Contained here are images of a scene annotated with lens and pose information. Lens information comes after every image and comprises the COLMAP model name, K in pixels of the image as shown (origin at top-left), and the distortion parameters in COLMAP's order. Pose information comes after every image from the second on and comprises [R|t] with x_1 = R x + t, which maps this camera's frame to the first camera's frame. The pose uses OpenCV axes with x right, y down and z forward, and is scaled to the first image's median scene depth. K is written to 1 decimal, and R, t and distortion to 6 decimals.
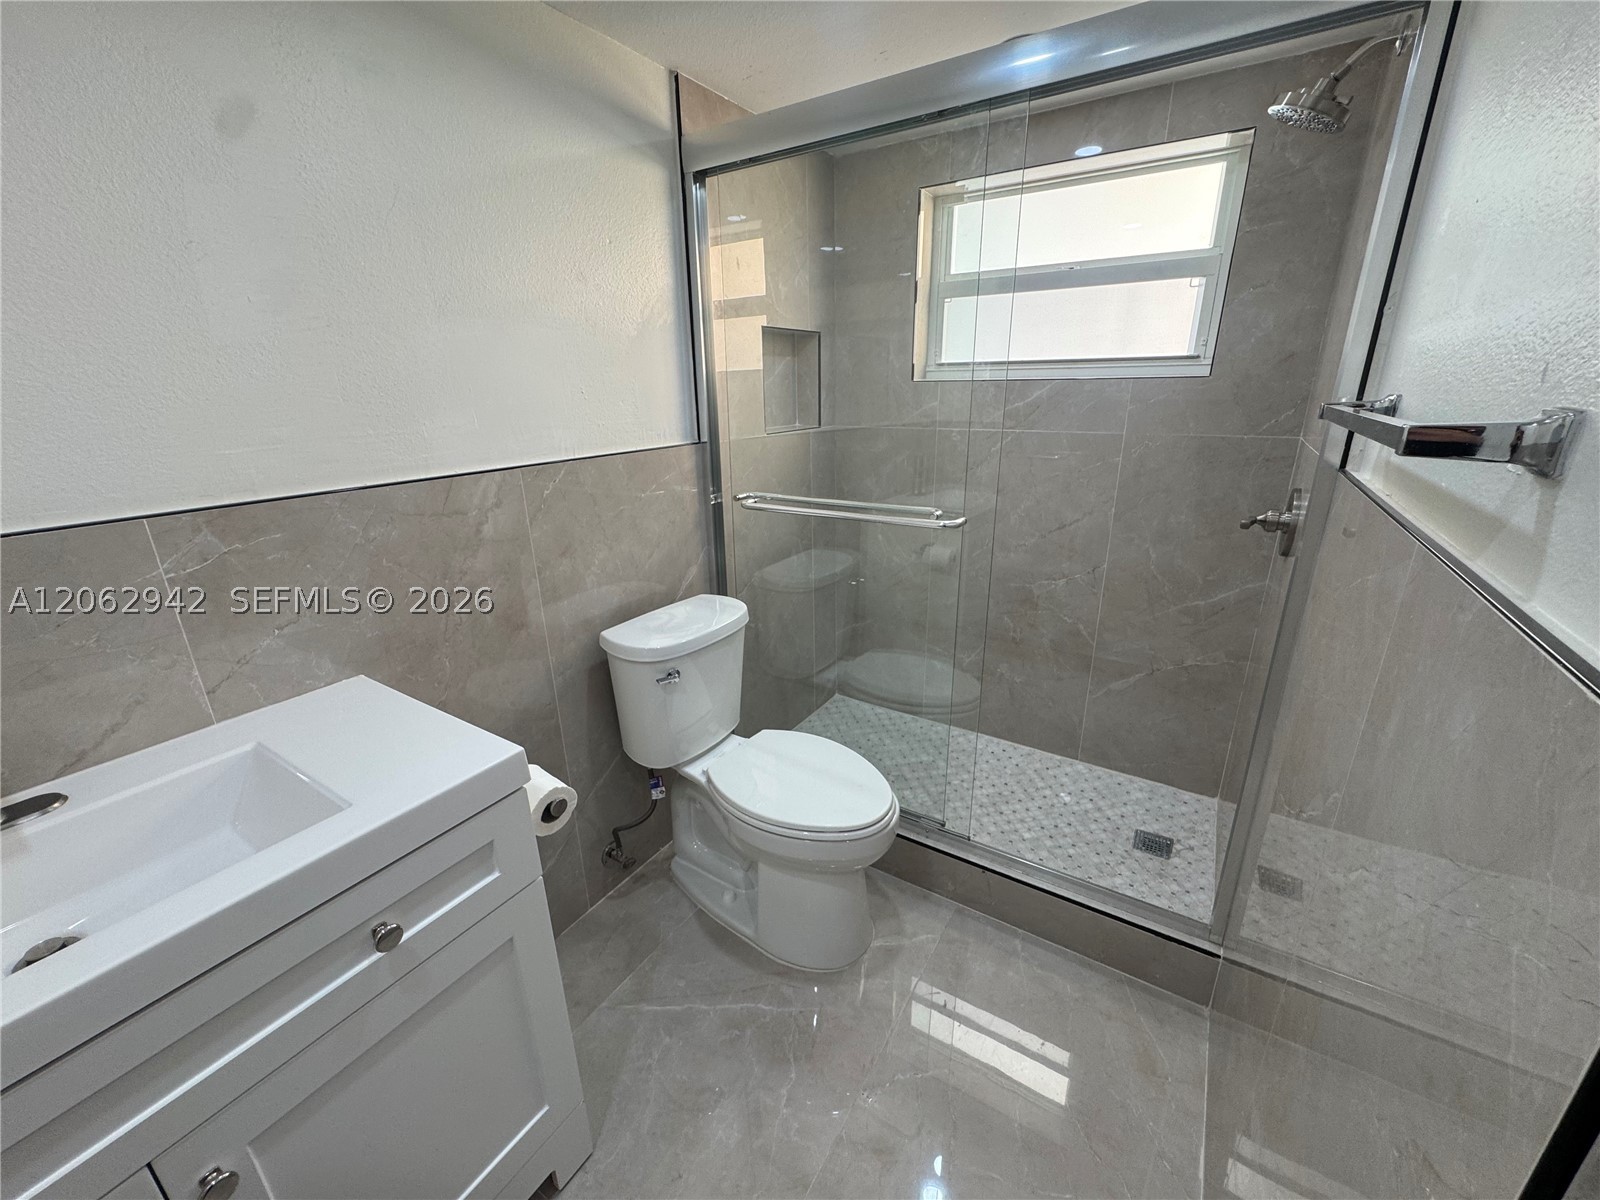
lens RADIAL K [[646.2, 0, 803.9], [0, 646.2, 599.8], [0, 0, 1]] dist [-0.007481, 0.001382]
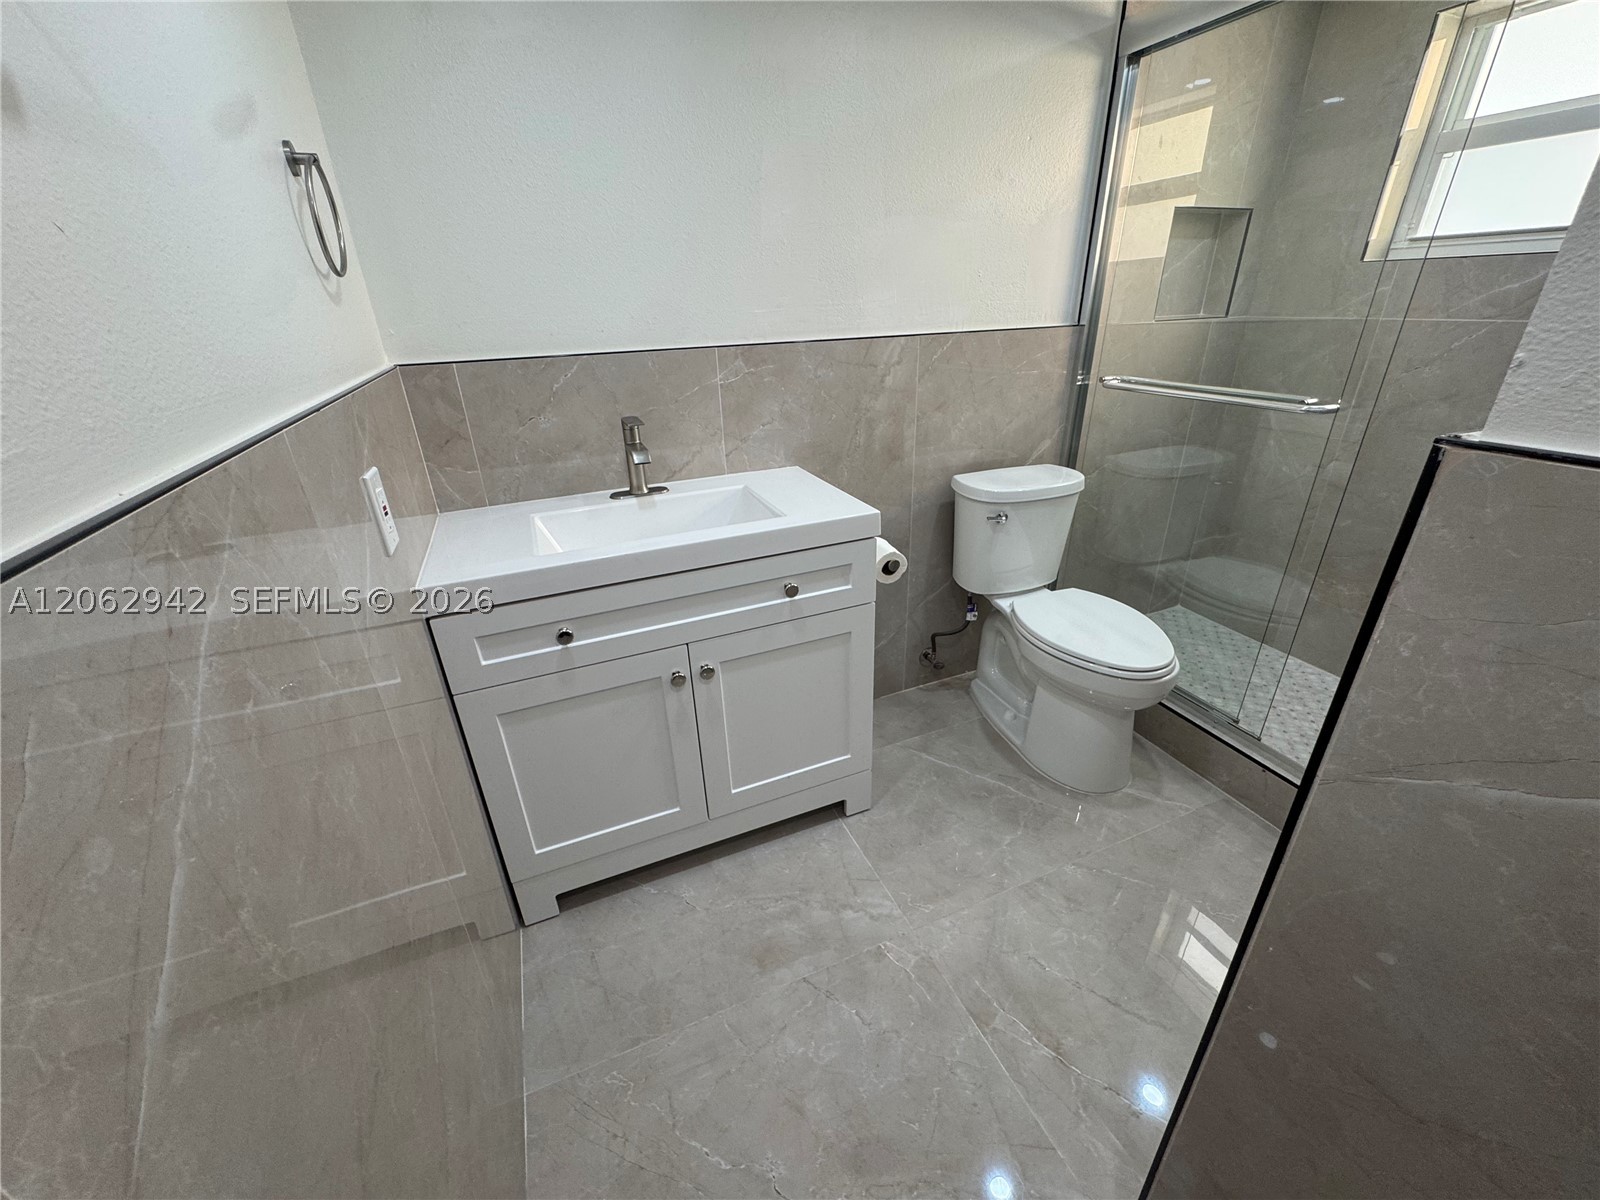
lens RADIAL K [[646.2, 0, 796.3], [0, 646.2, 601.2], [0, 0, 1]] dist [-0.007481, 0.001382]
pose [[0.819403, 0.236315, -0.522238, 0.142050], [-0.167369, 0.969999, 0.176324, 0.109644], [0.548239, -0.057074, 0.834372, -0.225846]]
